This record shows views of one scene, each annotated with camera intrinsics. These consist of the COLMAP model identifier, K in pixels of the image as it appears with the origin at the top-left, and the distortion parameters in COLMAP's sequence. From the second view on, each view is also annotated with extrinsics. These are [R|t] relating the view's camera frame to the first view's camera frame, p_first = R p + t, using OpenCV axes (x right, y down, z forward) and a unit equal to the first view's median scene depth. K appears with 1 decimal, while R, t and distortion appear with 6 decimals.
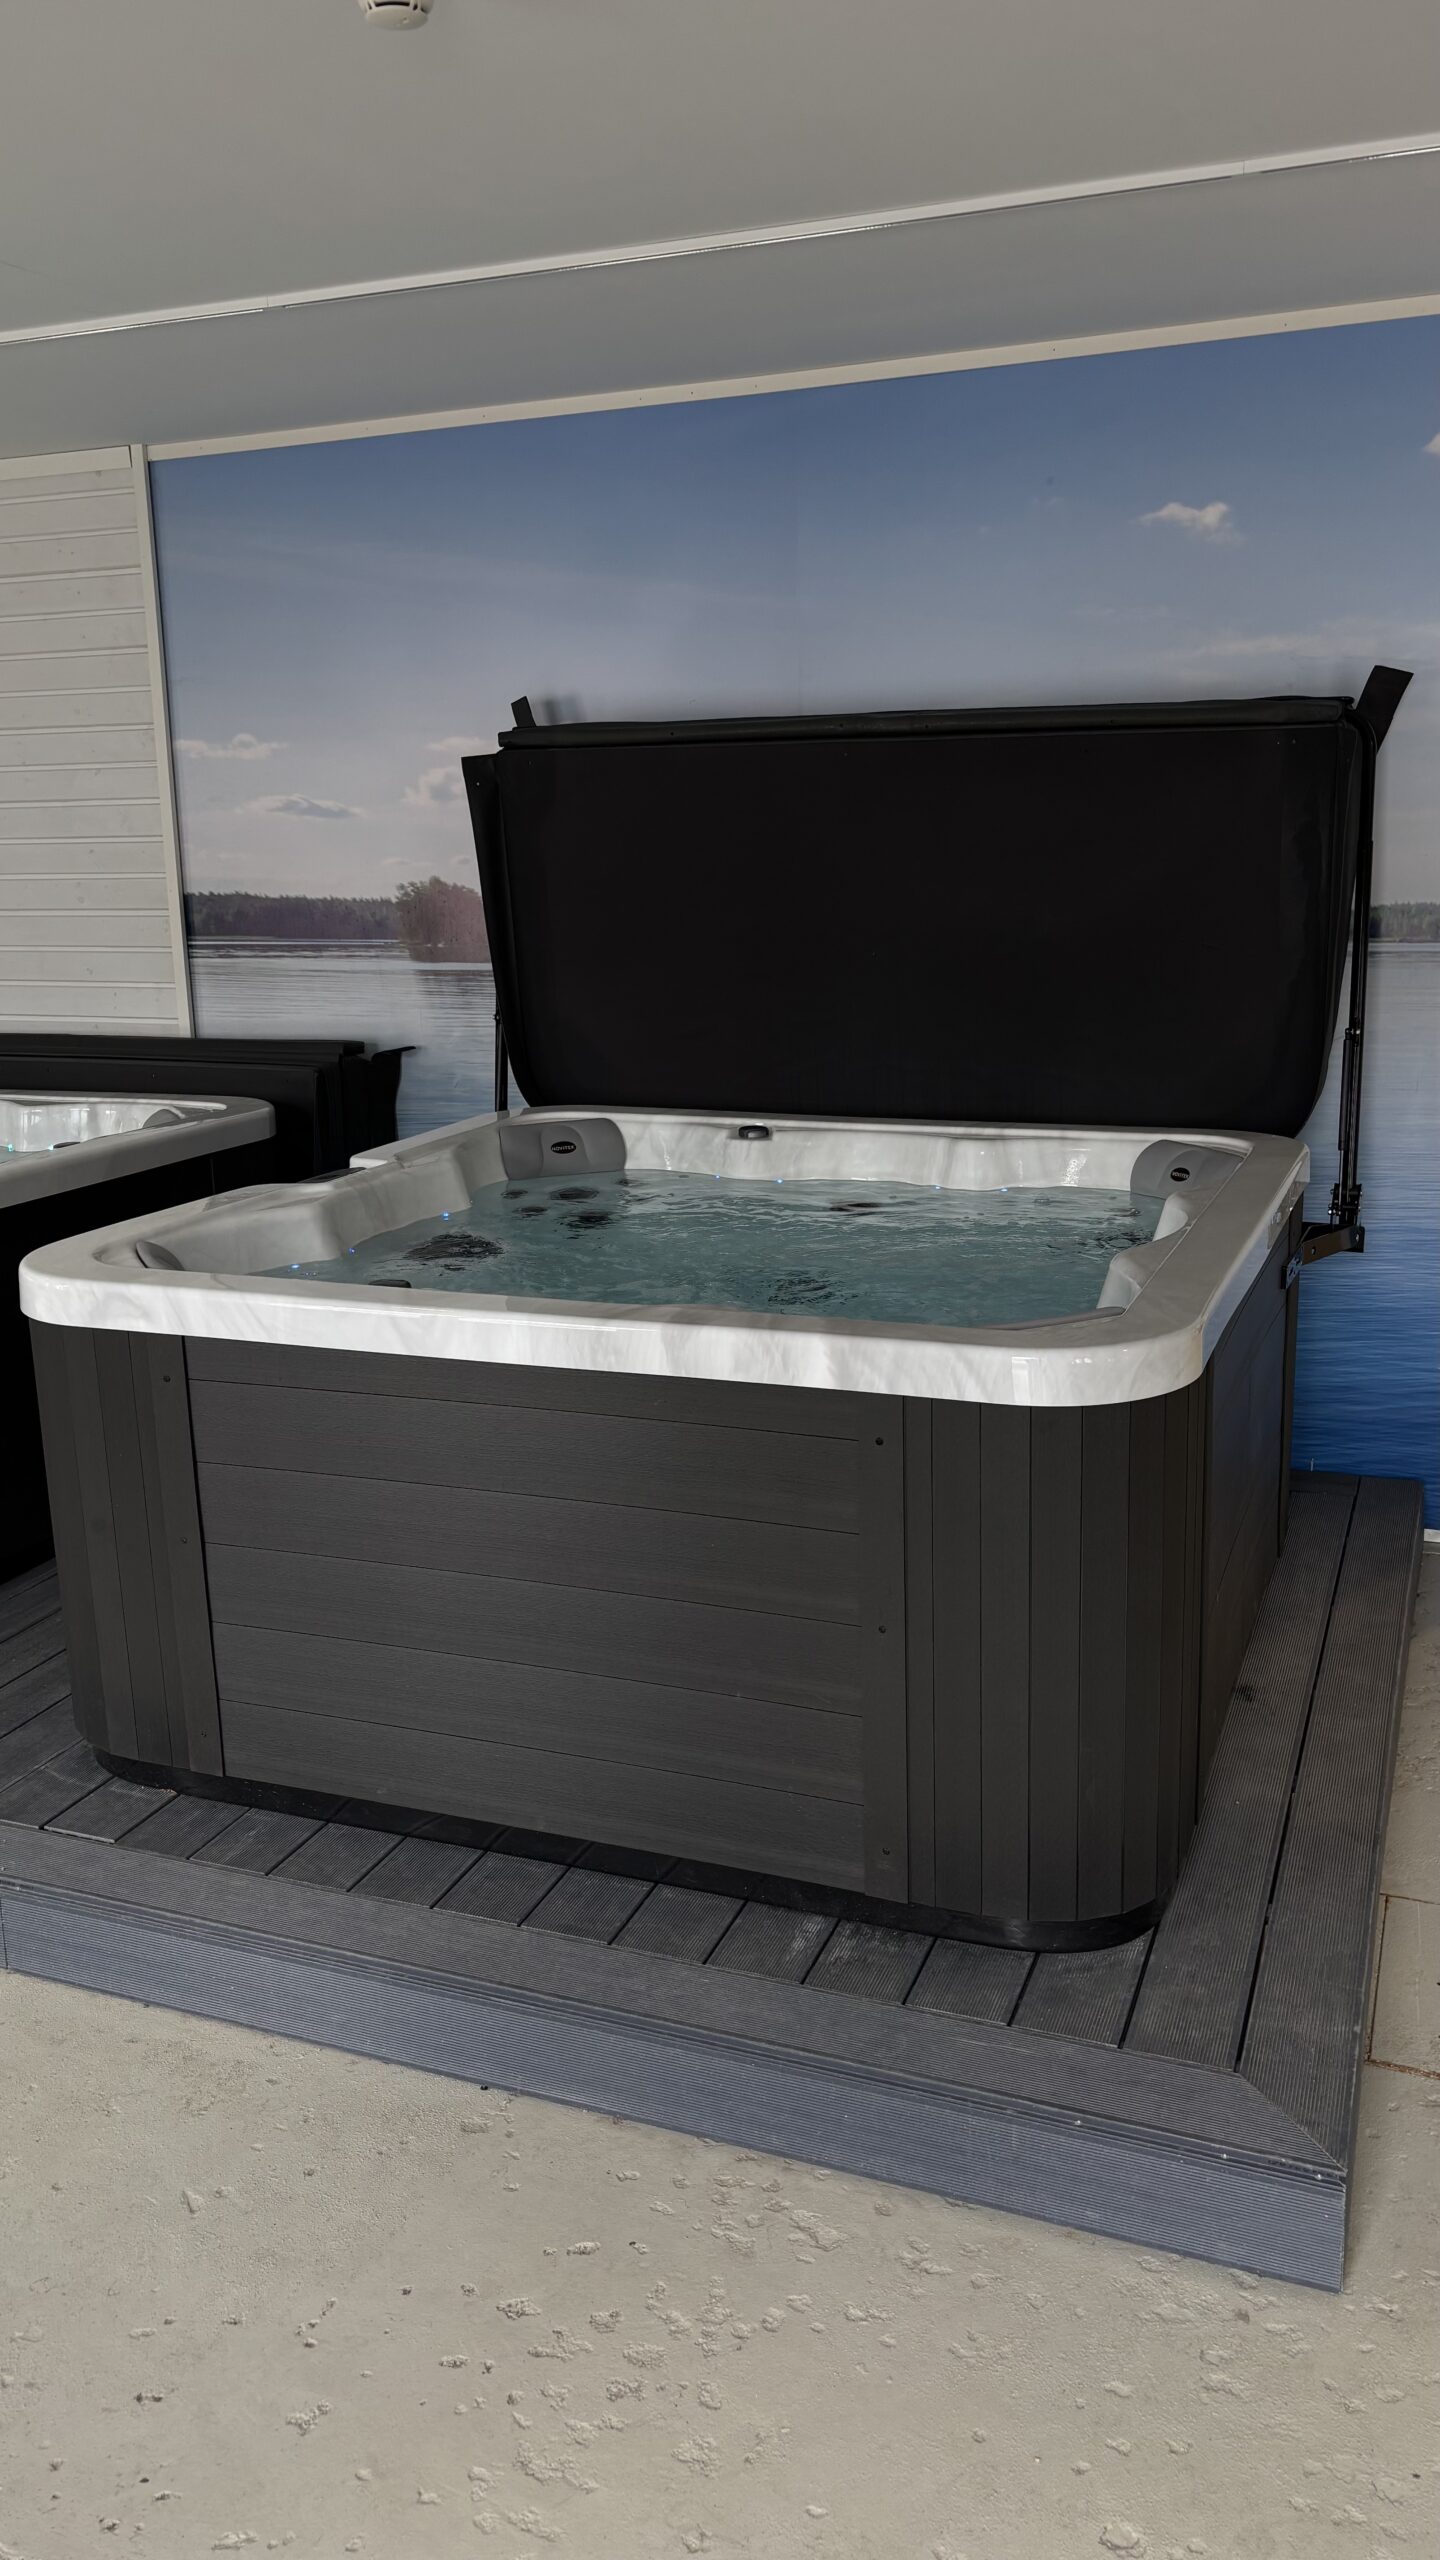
lens RADIAL K [[1943.5, 0, 720.0], [0, 1943.5, 1280.0], [0, 0, 1]] dist [0.012279, -0.003313]
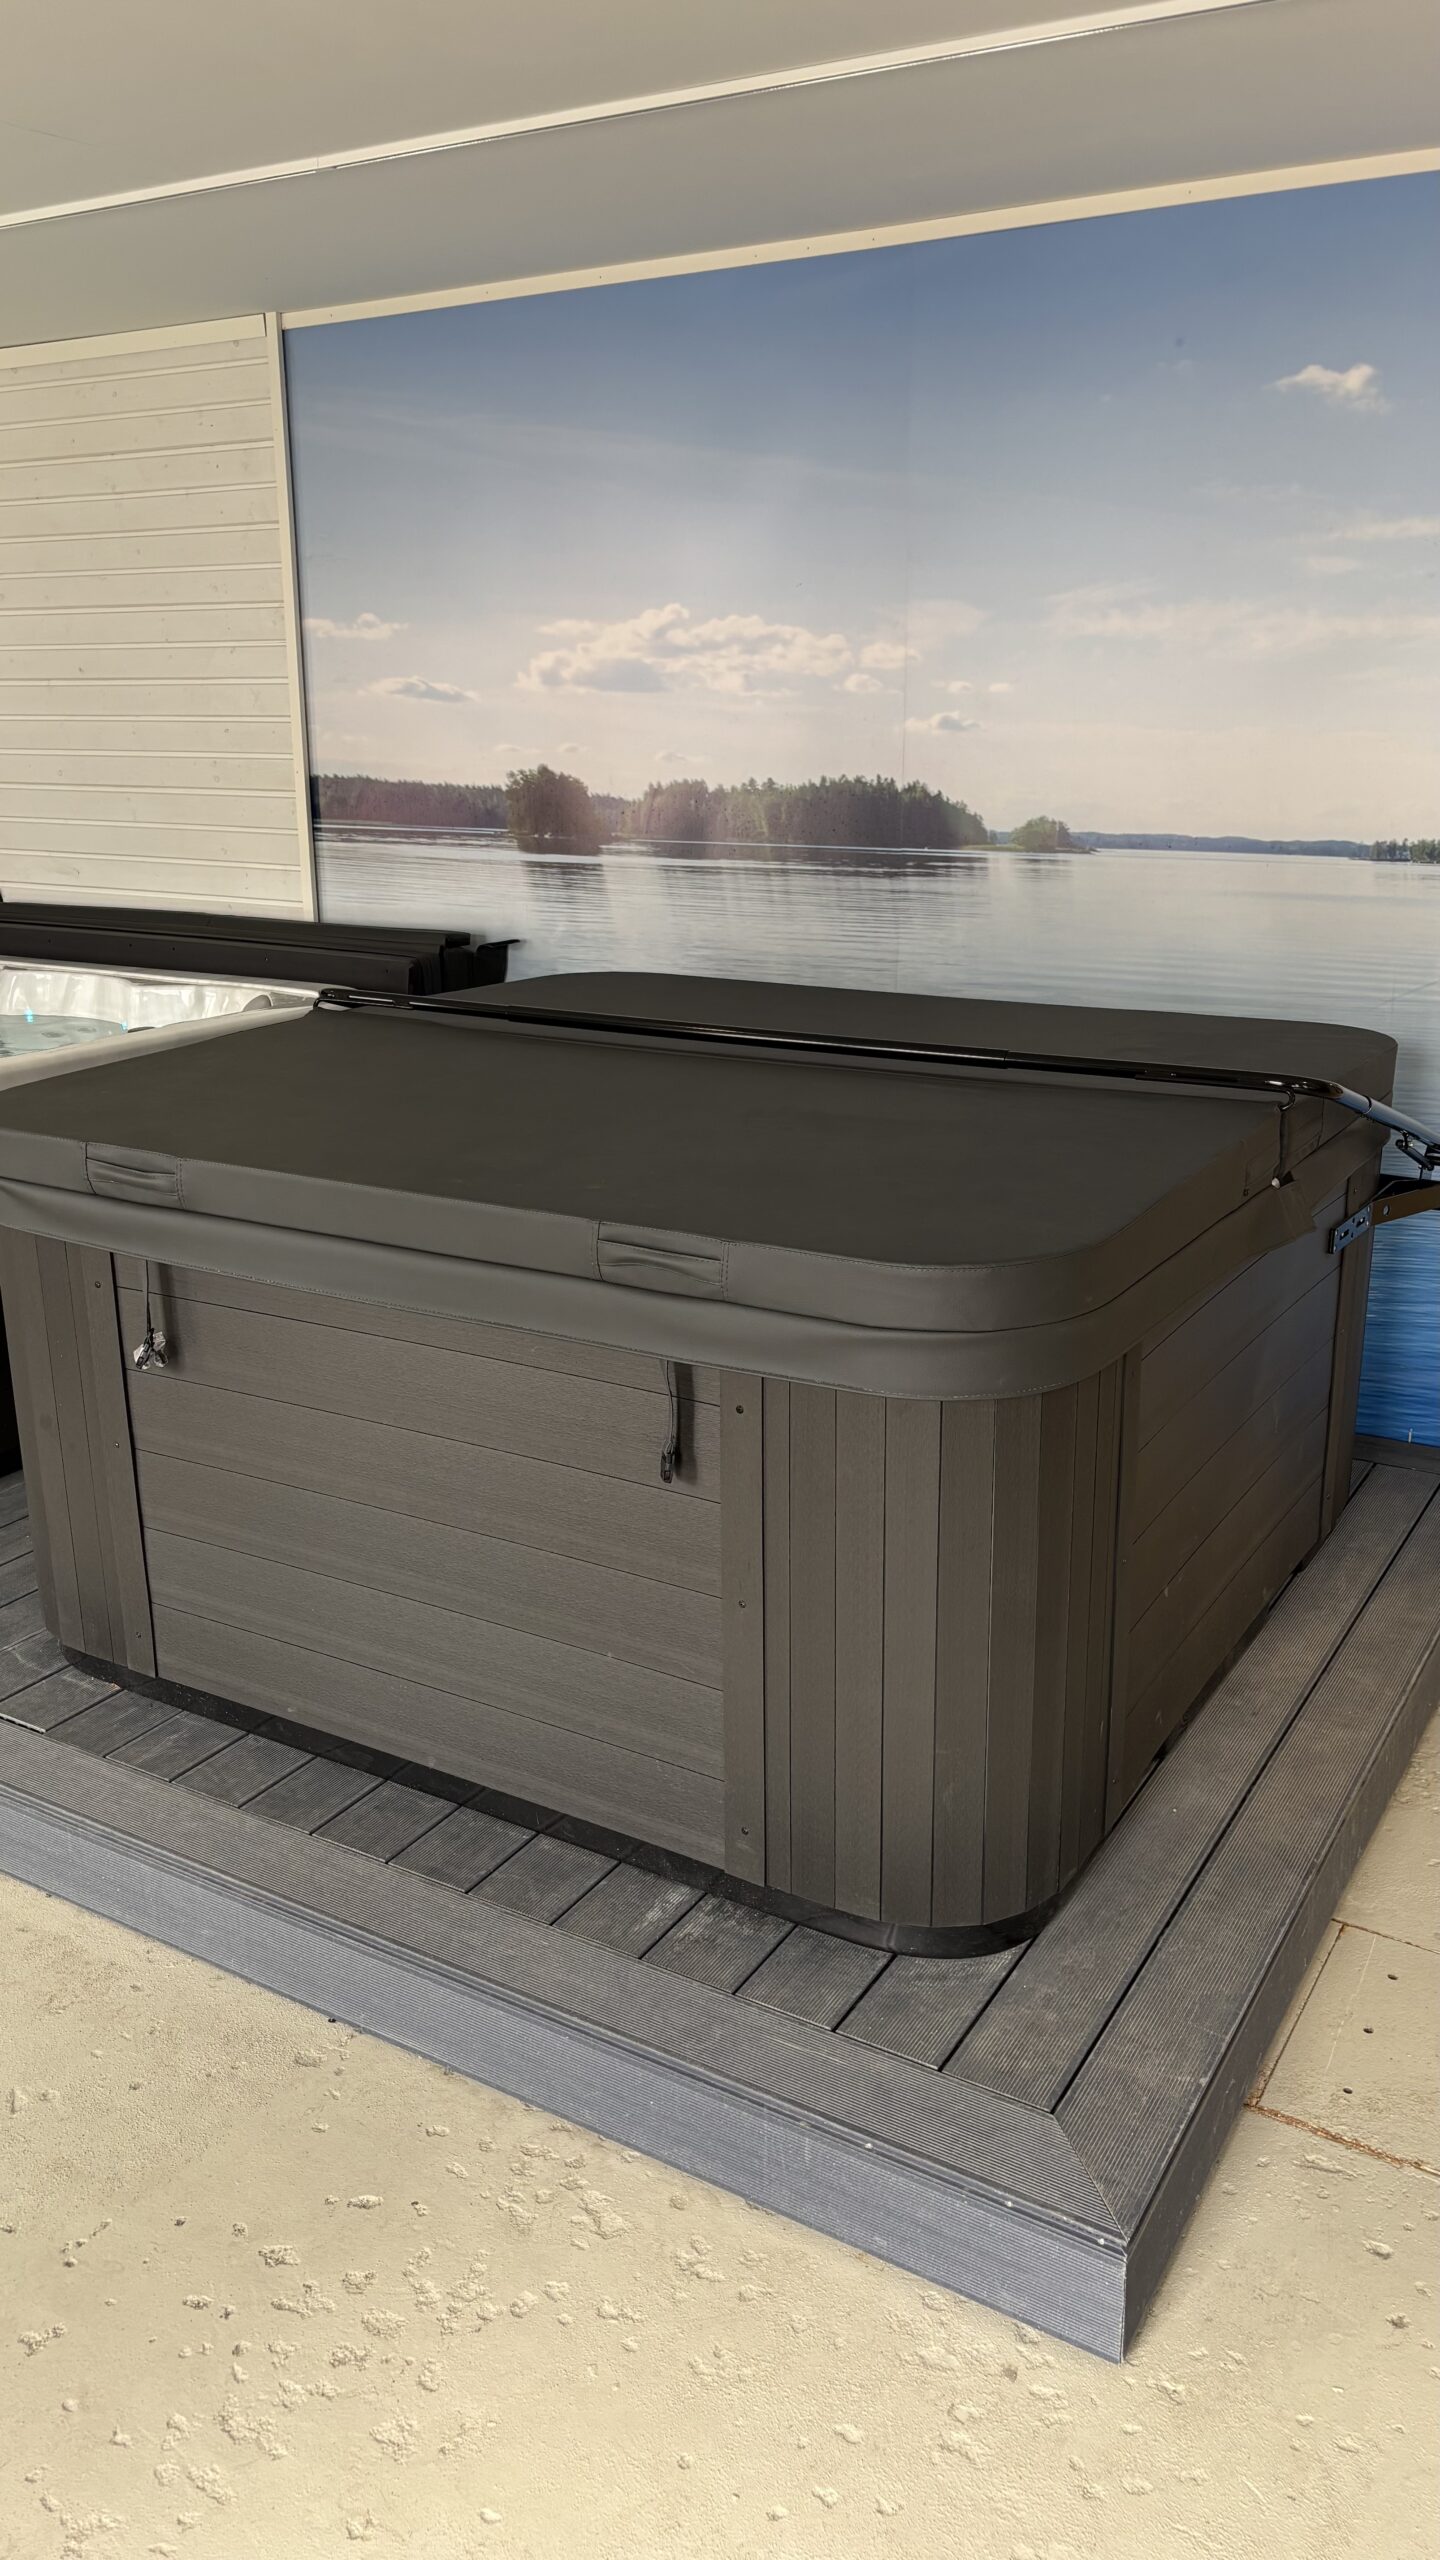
lens RADIAL K [[1943.5, 0, 720.0], [0, 1943.5, 1280.0], [0, 0, 1]] dist [0.012279, -0.003313]
pose [[0.985727, 0.063429, -0.155947, 0.198164], [-0.053285, 0.996235, 0.068392, -0.039573], [0.159698, -0.059106, 0.985395, 0.069807]]
